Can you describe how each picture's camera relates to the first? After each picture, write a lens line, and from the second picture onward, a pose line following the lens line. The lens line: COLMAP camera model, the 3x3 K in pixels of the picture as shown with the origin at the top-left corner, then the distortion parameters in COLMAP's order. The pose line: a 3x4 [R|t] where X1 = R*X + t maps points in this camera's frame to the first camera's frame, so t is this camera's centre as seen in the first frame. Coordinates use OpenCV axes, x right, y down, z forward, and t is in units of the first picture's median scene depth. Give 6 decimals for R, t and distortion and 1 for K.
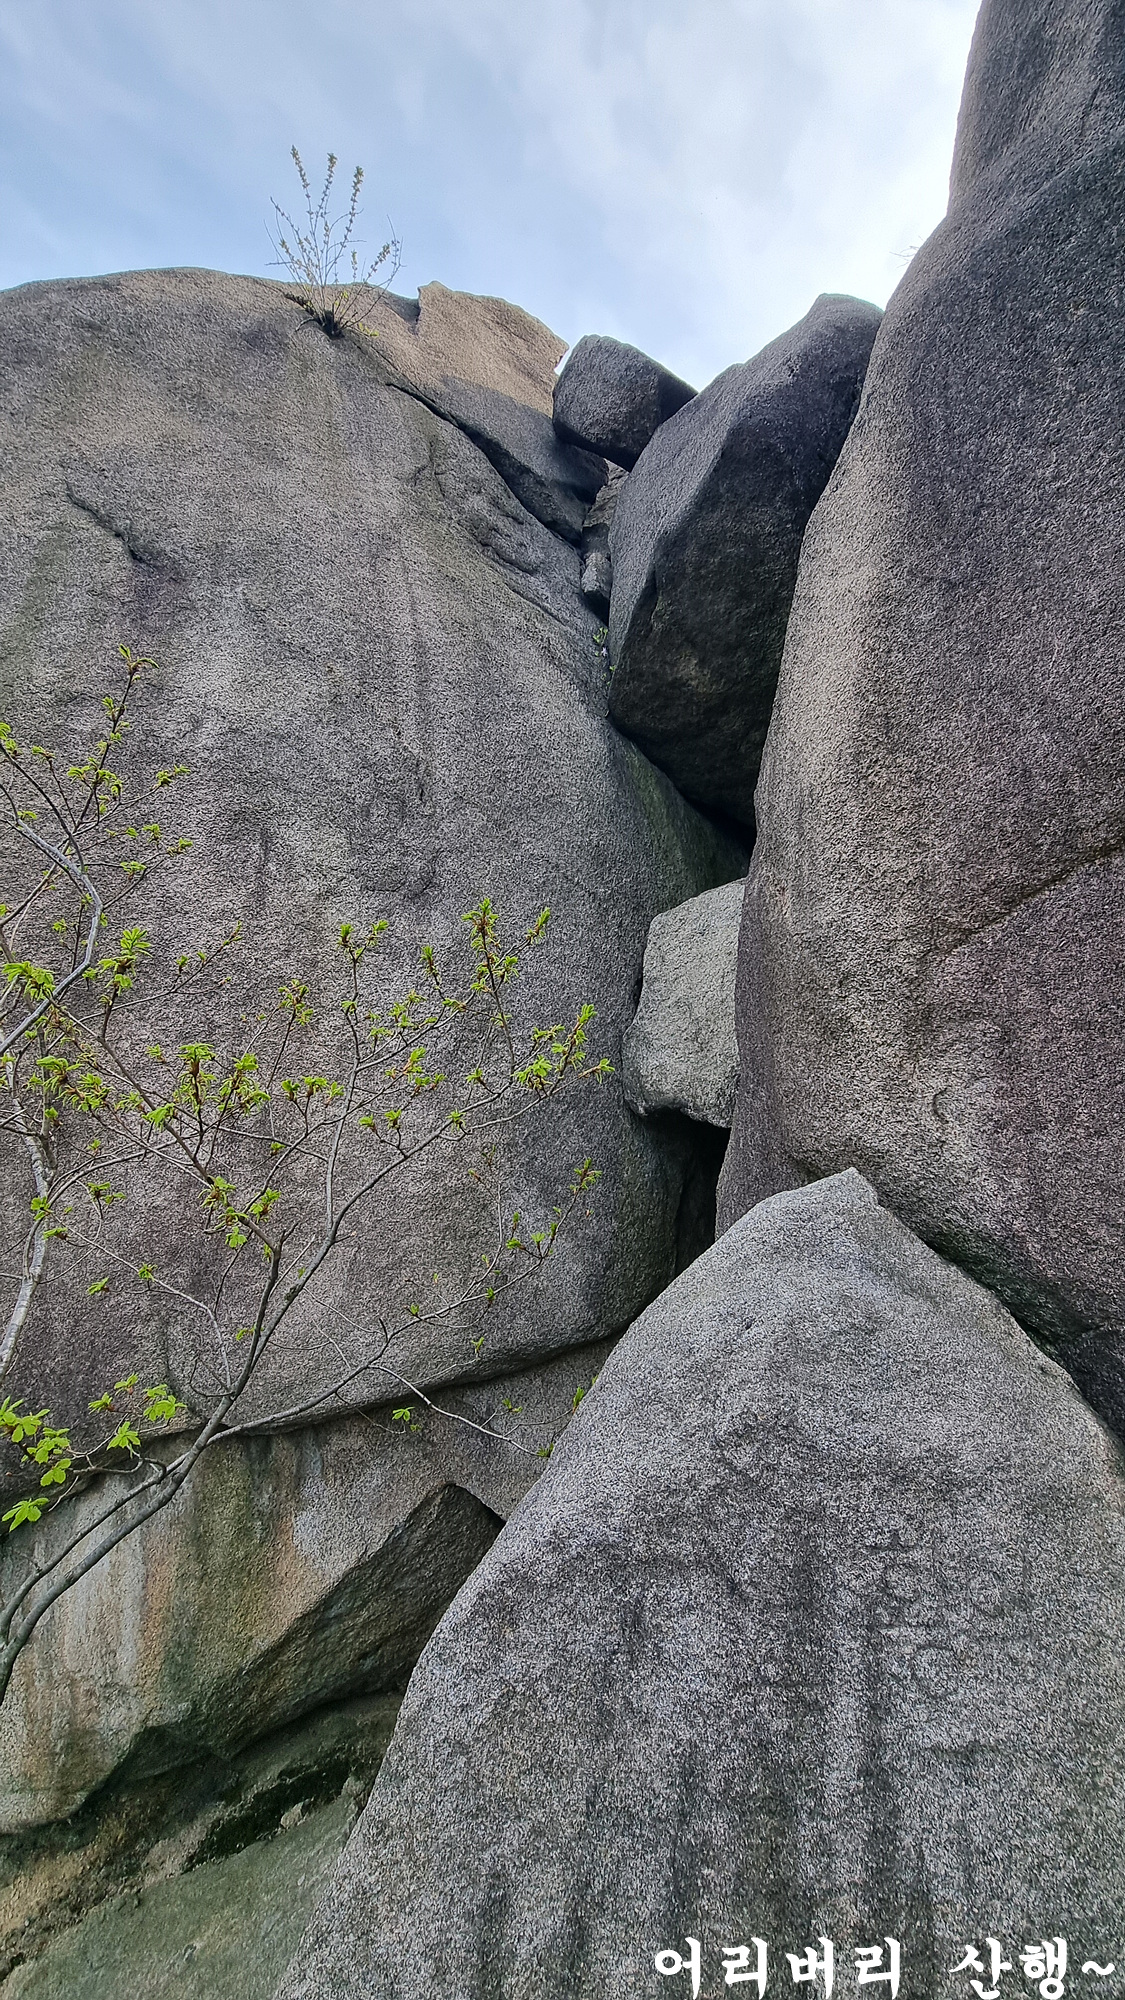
lens RADIAL K [[855.8, 0, 562.5], [0, 855.8, 1000.0], [0, 0, 1]] dist [-0.002571, 0.000023]
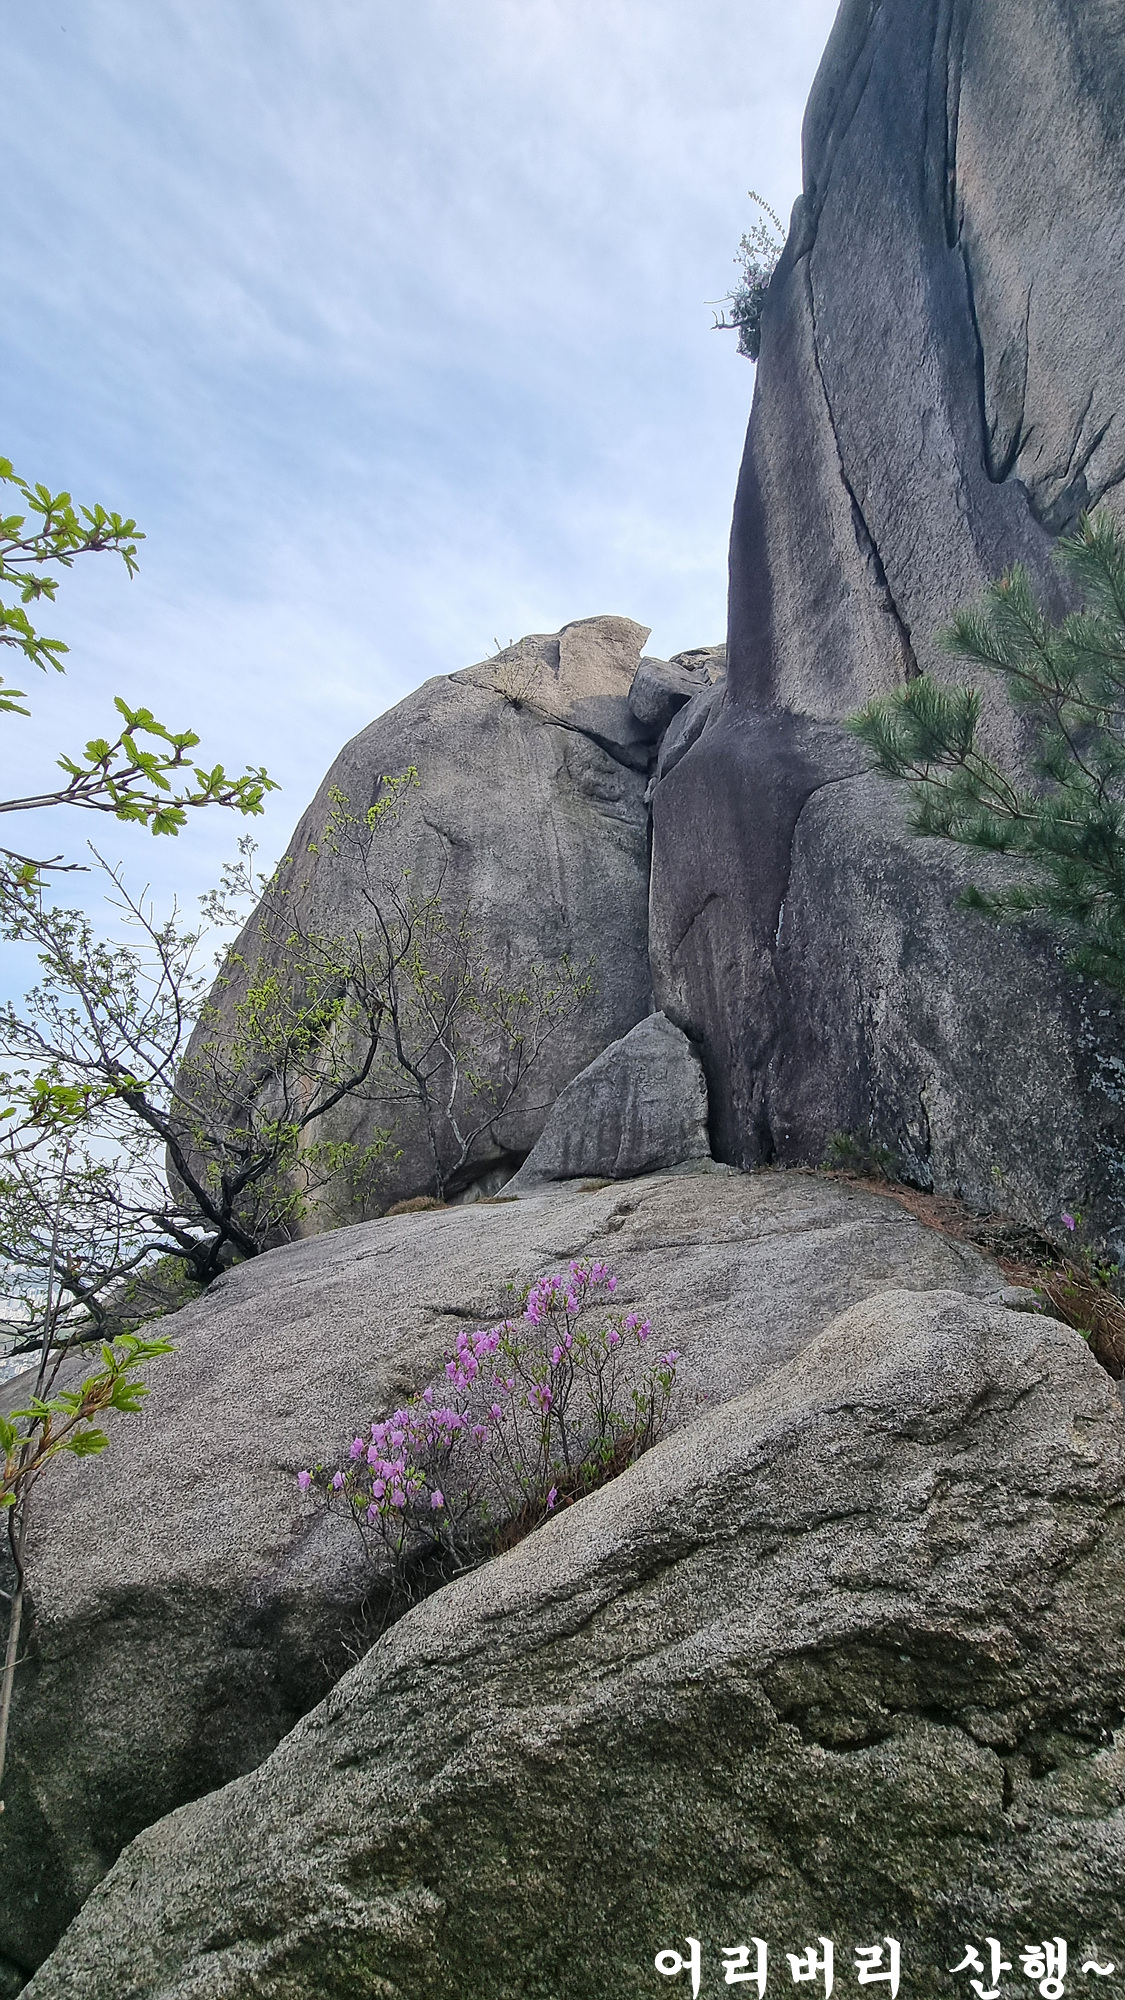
lens RADIAL K [[855.8, 0, 562.5], [0, 855.8, 1000.0], [0, 0, 1]] dist [-0.002571, 0.000023]
pose [[0.958348, -0.109014, -0.263978, 0.447144], [0.086611, 0.991693, -0.095101, 0.228252], [0.272153, 0.068276, 0.959829, -1.345836]]
